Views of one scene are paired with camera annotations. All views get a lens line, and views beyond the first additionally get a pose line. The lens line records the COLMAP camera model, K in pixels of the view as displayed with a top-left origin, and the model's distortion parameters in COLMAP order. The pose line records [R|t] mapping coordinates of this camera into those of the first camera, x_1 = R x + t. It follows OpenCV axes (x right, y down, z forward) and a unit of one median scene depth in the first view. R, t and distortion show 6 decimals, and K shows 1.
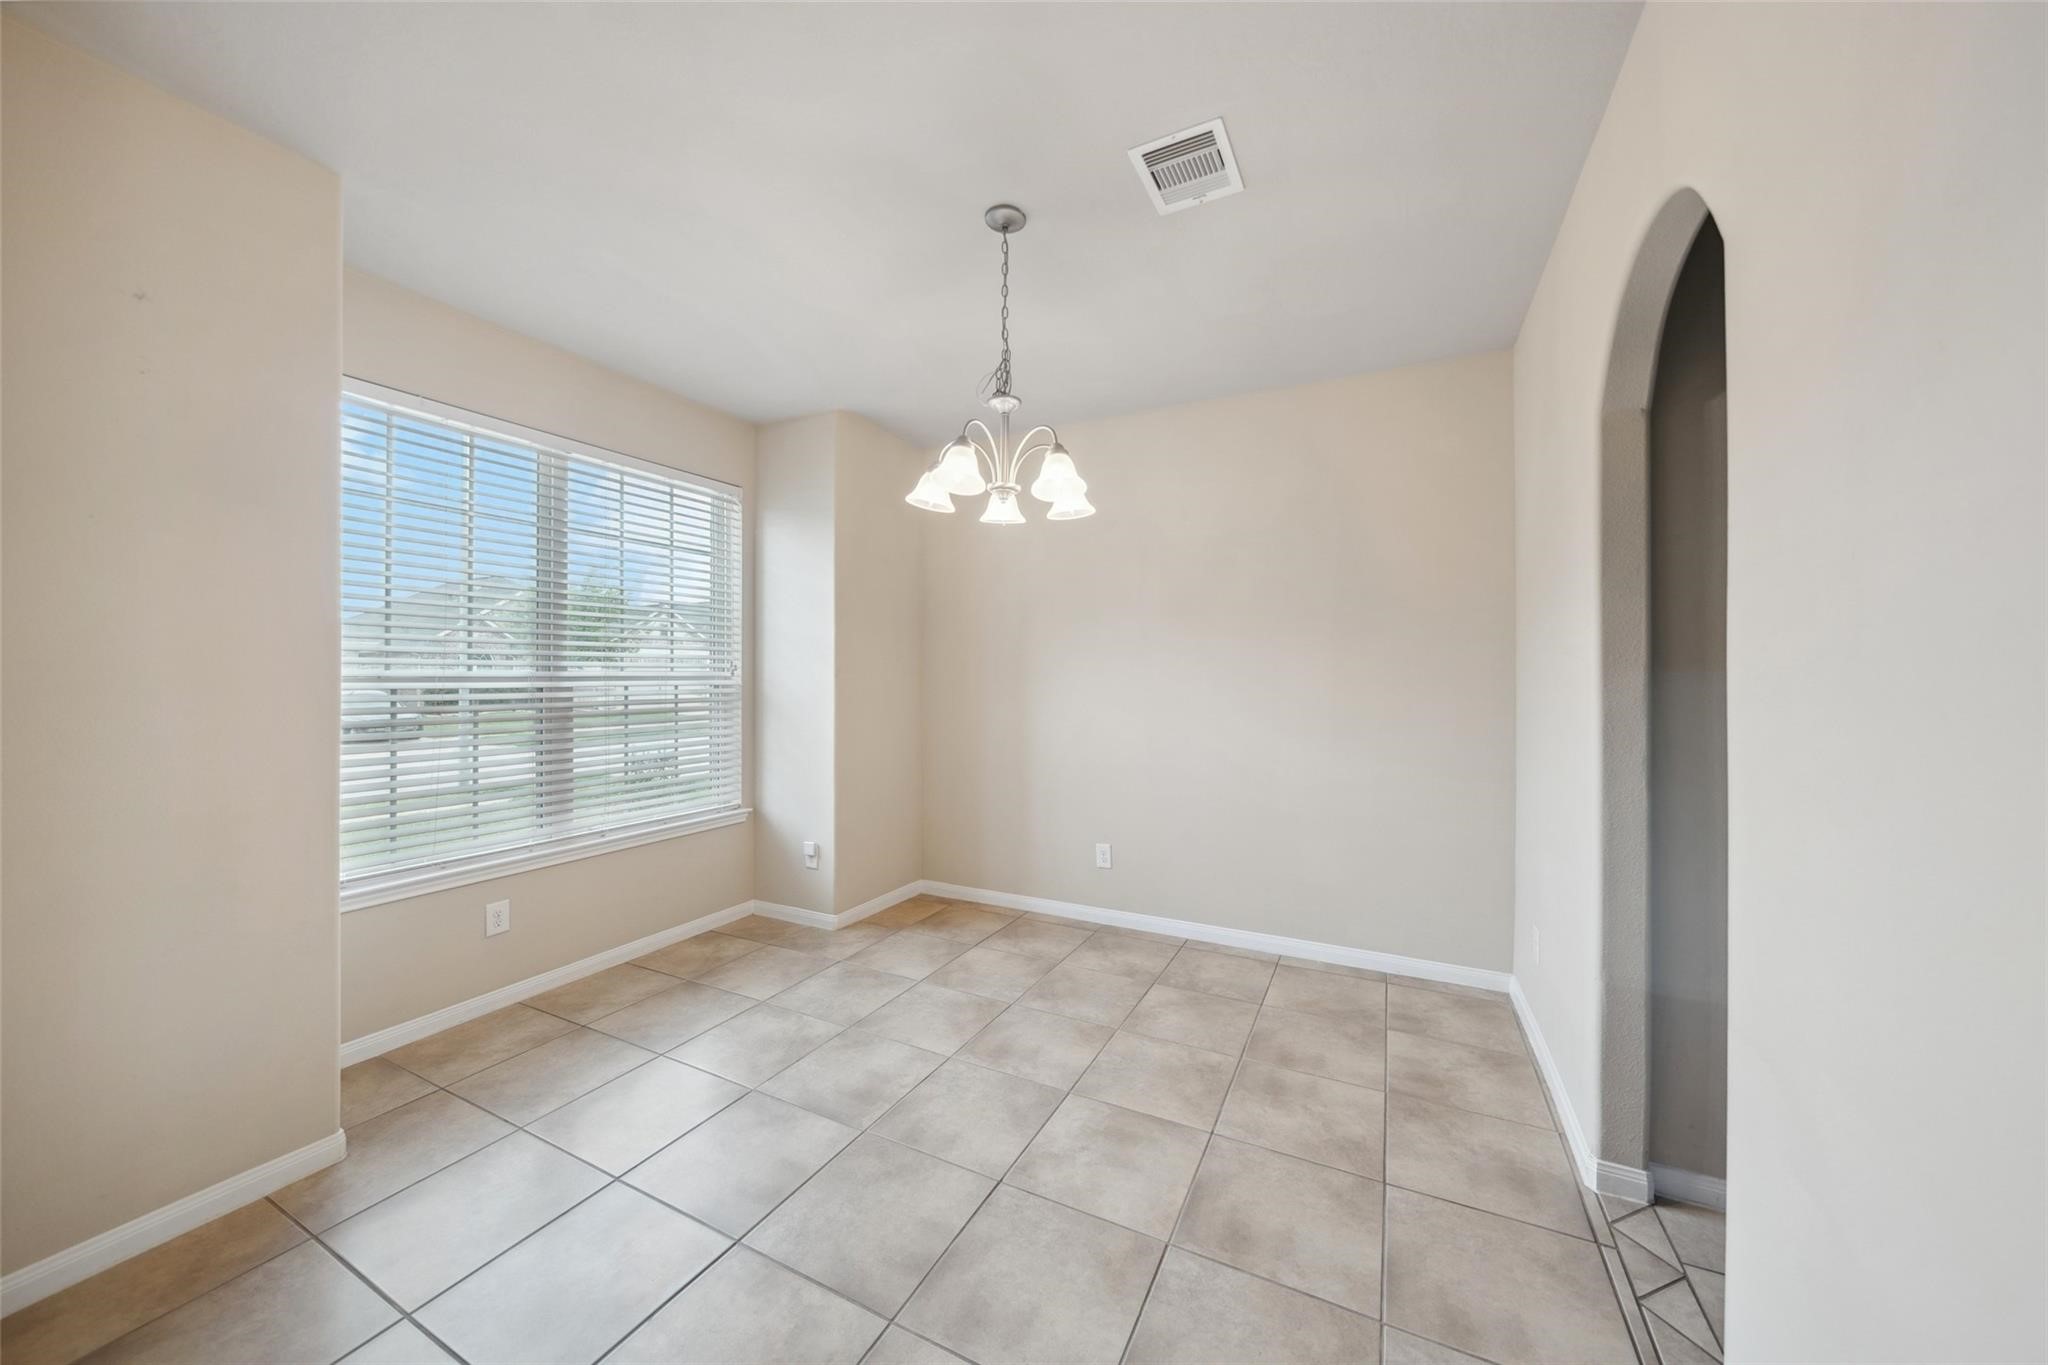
lens RADIAL K [[706.2, 0, 1036.0], [0, 706.2, 674.4], [0, 0, 1]] dist [-0.009464, 0.000190]
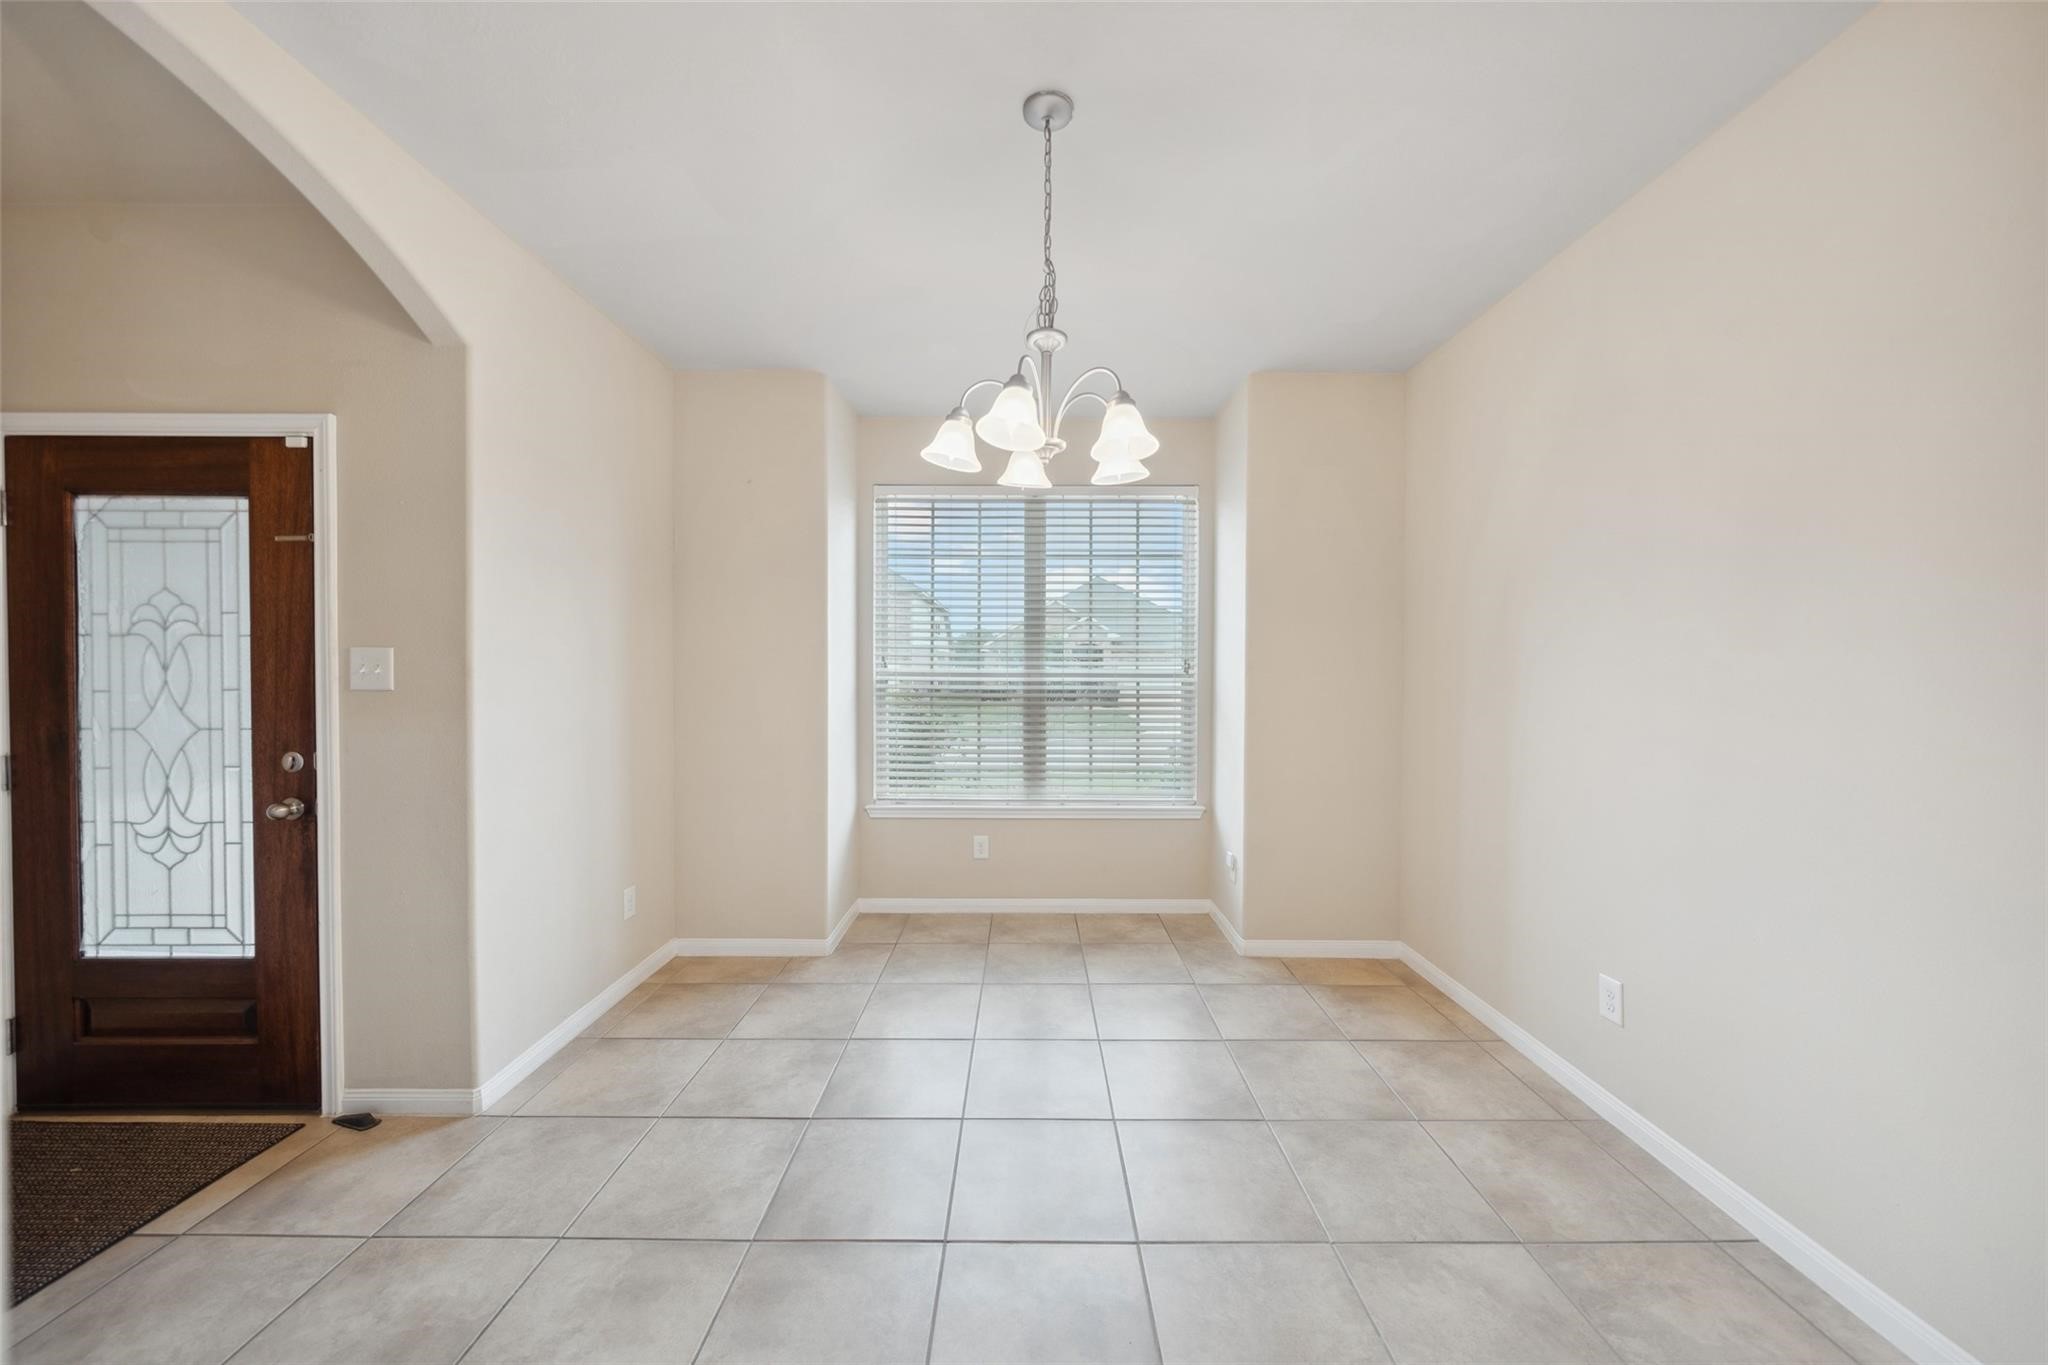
lens RADIAL K [[706.2, 0, 1031.1], [0, 706.2, 682.1], [0, 0, 1]] dist [-0.009464, 0.000190]
pose [[0.451738, 0.016609, -0.891996, 0.441933], [-0.004959, 0.999858, 0.016106, -0.001557], [0.892137, -0.002852, 0.451756, 0.394449]]
